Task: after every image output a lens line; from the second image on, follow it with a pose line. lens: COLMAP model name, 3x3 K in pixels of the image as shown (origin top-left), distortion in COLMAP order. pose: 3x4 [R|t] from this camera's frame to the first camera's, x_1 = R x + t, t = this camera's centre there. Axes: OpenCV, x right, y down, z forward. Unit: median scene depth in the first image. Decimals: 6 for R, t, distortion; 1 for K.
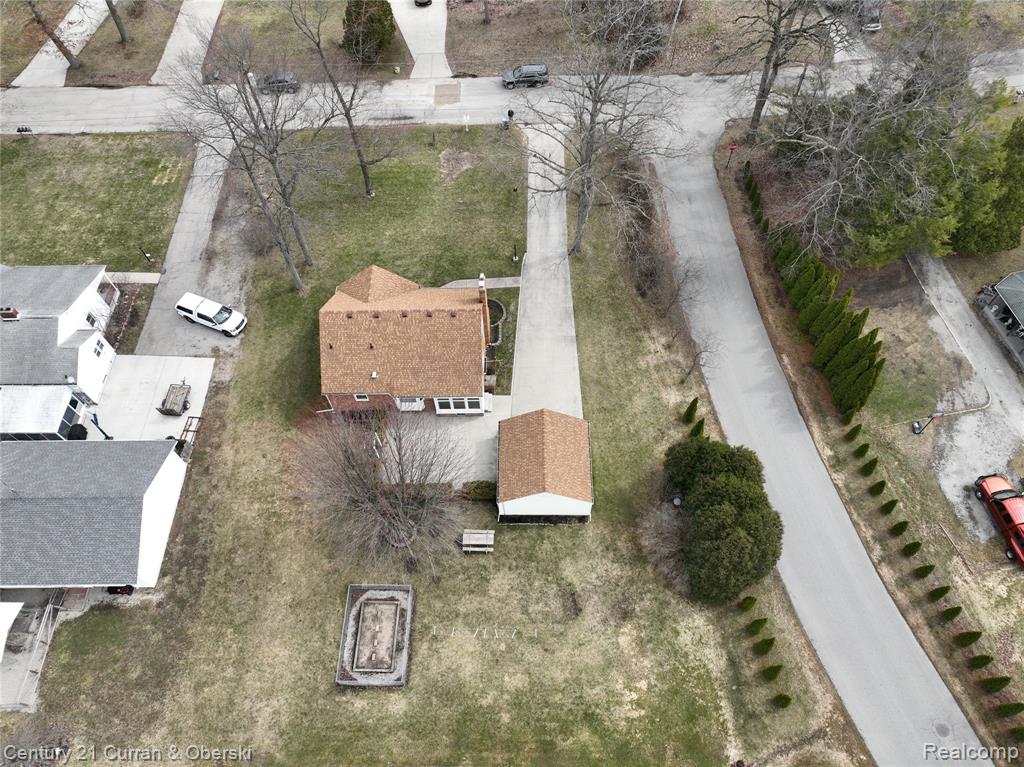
lens RADIAL K [[719.3, 0, 514.0], [0, 719.3, 382.4], [0, 0, 1]] dist [0.000145, 0.012919]
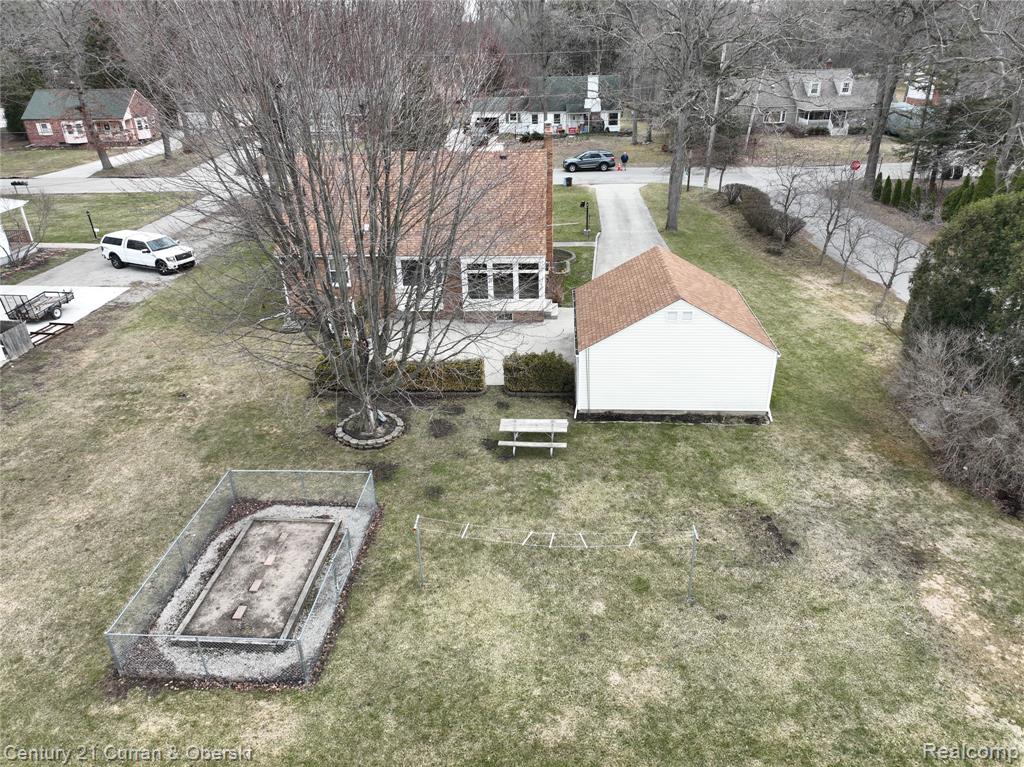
lens RADIAL K [[719.3, 0, 513.3], [0, 719.3, 382.9], [0, 0, 1]] dist [0.000145, 0.012919]
pose [[0.998414, 0.027352, -0.049216, -0.042277], [-0.049065, 0.851428, -0.522171, 0.449833], [0.027622, 0.523758, 0.851419, 0.615799]]
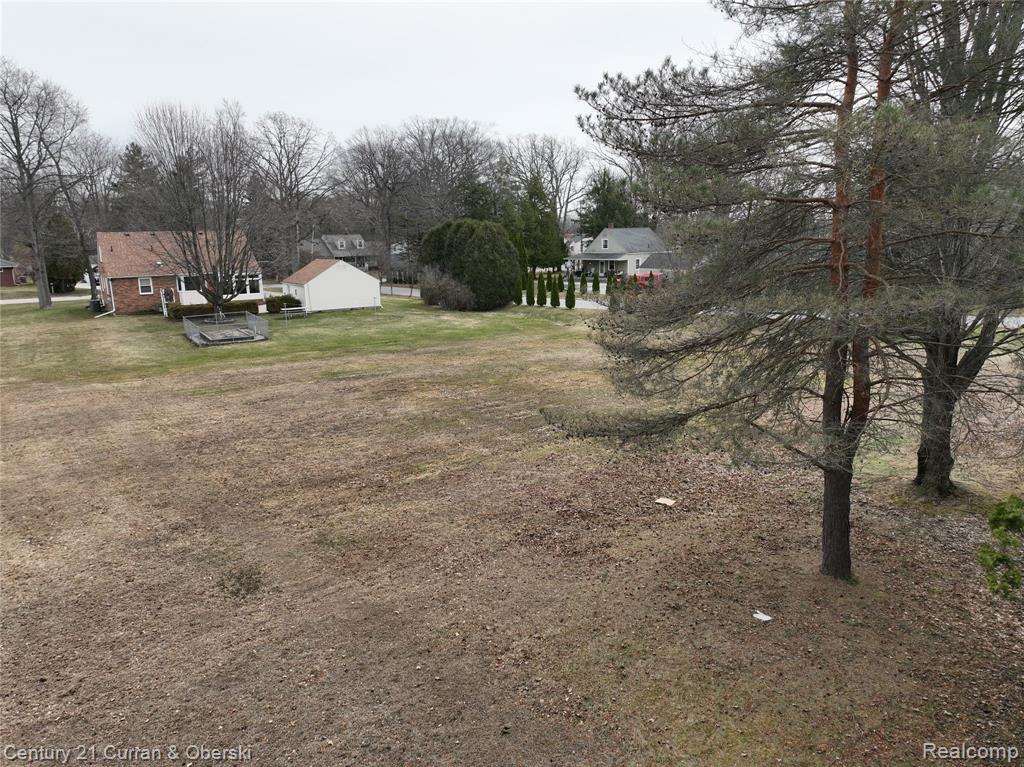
lens RADIAL K [[719.3, 0, 522.2], [0, 719.3, 389.8], [0, 0, 1]] dist [0.000145, 0.012919]
pose [[0.829943, -0.108555, 0.547184, -0.397521], [0.472024, 0.659412, -0.585124, 1.163340], [-0.297301, 0.743903, 0.598515, 0.329251]]
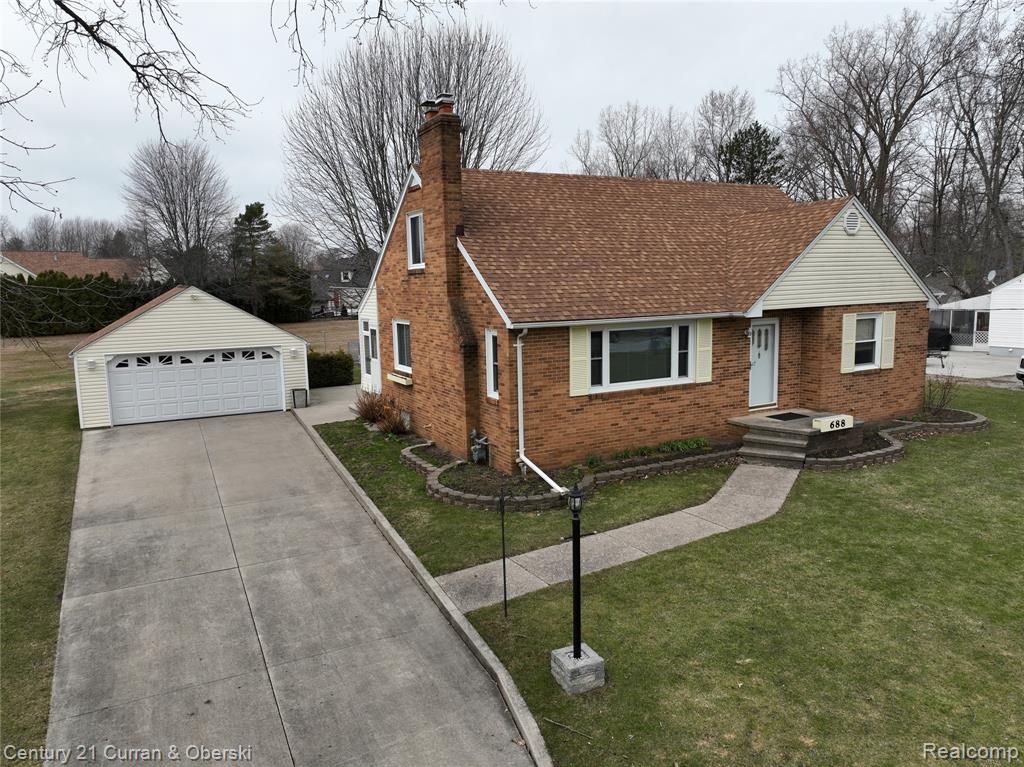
lens RADIAL K [[719.3, 0, 512.9], [0, 719.3, 383.6], [0, 0, 1]] dist [0.000145, 0.012919]
pose [[-0.883146, 0.108562, -0.456363, 0.078148], [-0.372745, 0.428249, 0.823204, -0.373731], [0.284806, 0.897116, -0.337740, 1.324008]]
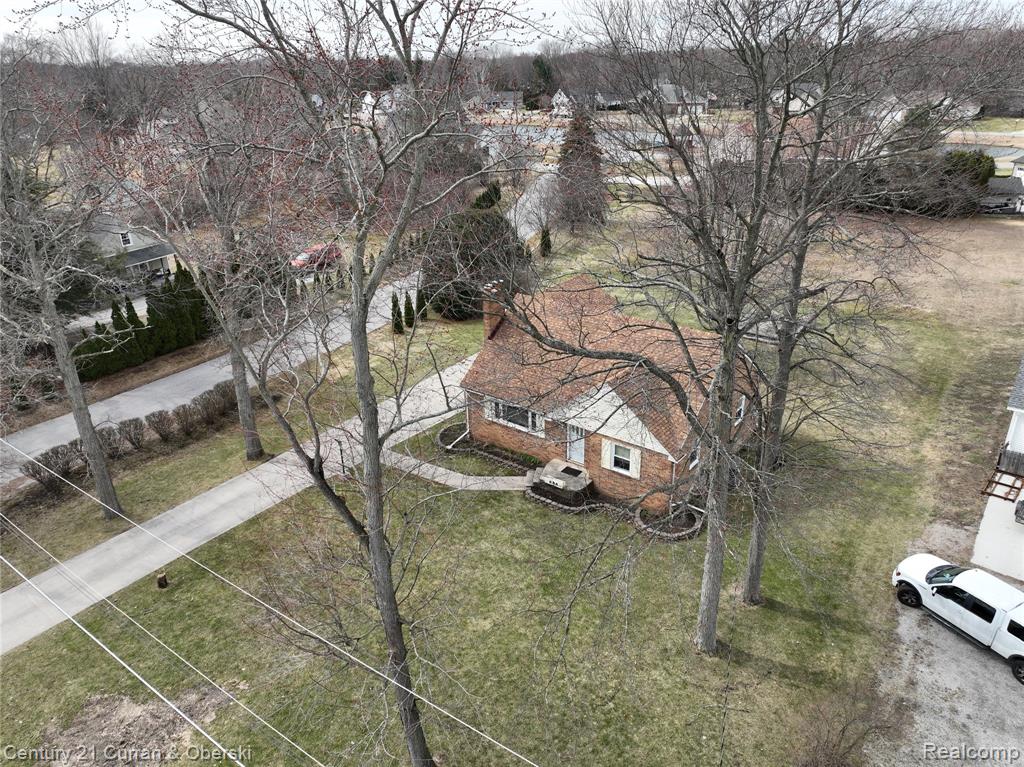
lens RADIAL K [[719.3, 0, 516.3], [0, 719.3, 382.3], [0, 0, 1]] dist [0.000145, 0.012919]
pose [[-0.792458, -0.205750, 0.574176, -0.523795], [0.537926, 0.207946, 0.816942, -0.738463], [-0.287484, 0.956256, -0.054110, 1.230736]]
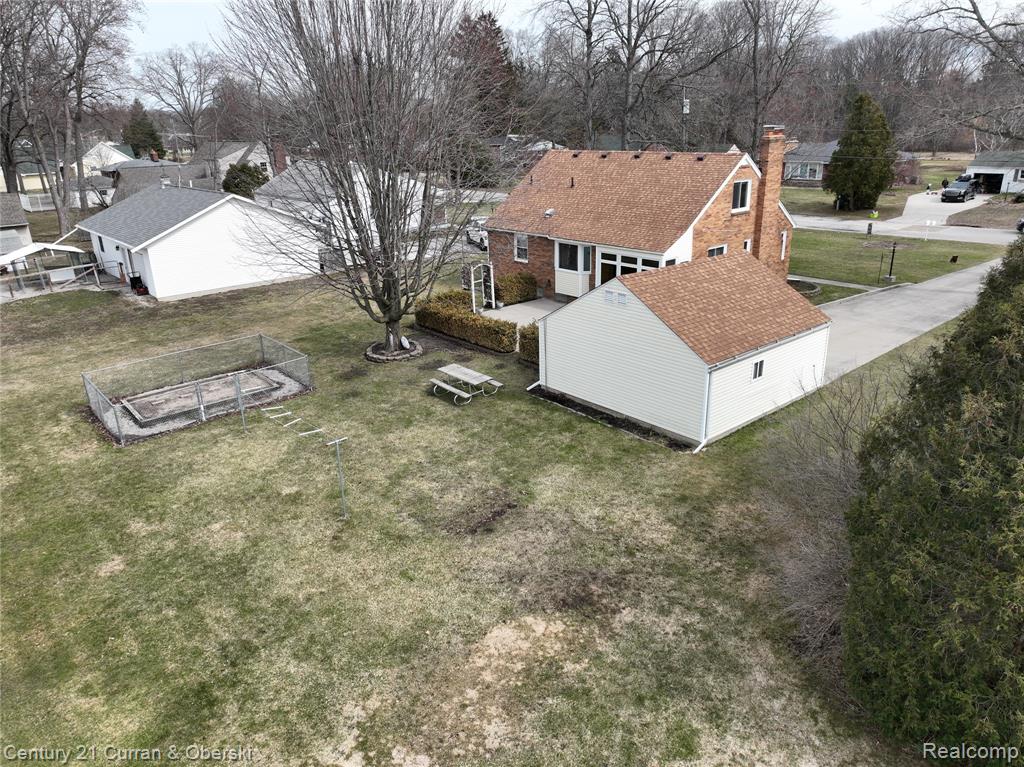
lens RADIAL K [[719.3, 0, 514.6], [0, 719.3, 388.6], [0, 0, 1]] dist [0.000145, 0.012919]
pose [[0.662717, 0.272365, -0.697584, 0.310859], [-0.632088, 0.702974, -0.326025, 0.368774], [0.401585, 0.656997, 0.638031, 0.745999]]
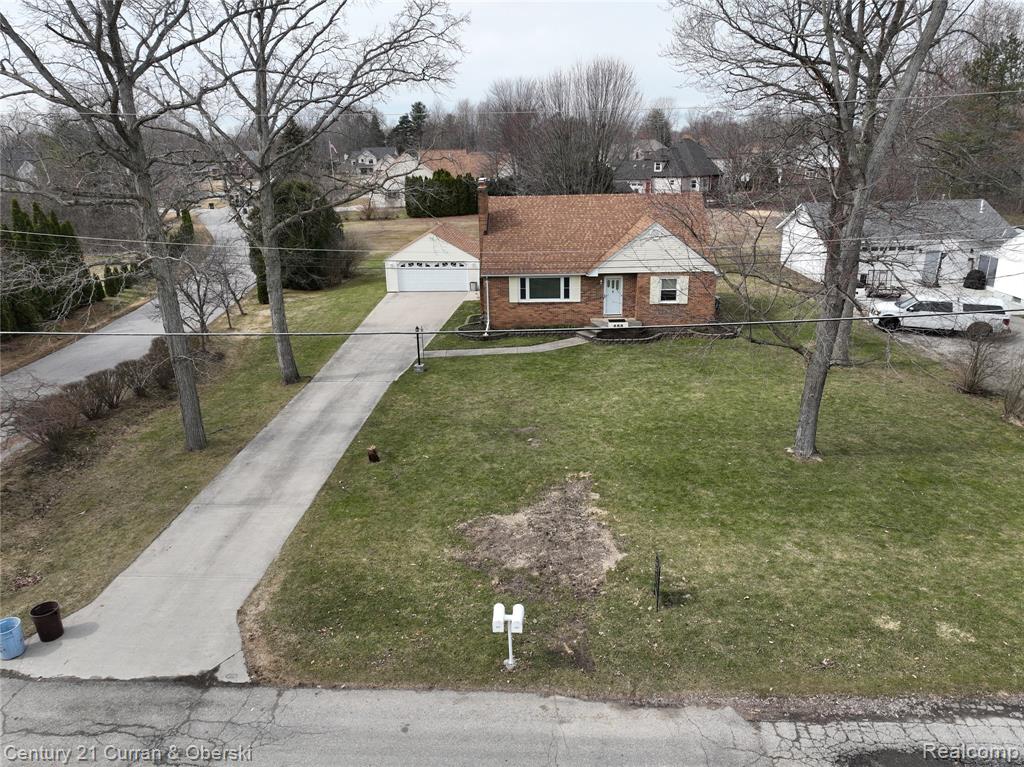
lens RADIAL K [[719.3, 0, 514.8], [0, 719.3, 384.9], [0, 0, 1]] dist [0.000145, 0.012919]
pose [[-0.997919, 0.029834, 0.057157, -0.124080], [0.062591, 0.235529, 0.969850, -0.869722], [0.015472, 0.971409, -0.236906, 1.506630]]
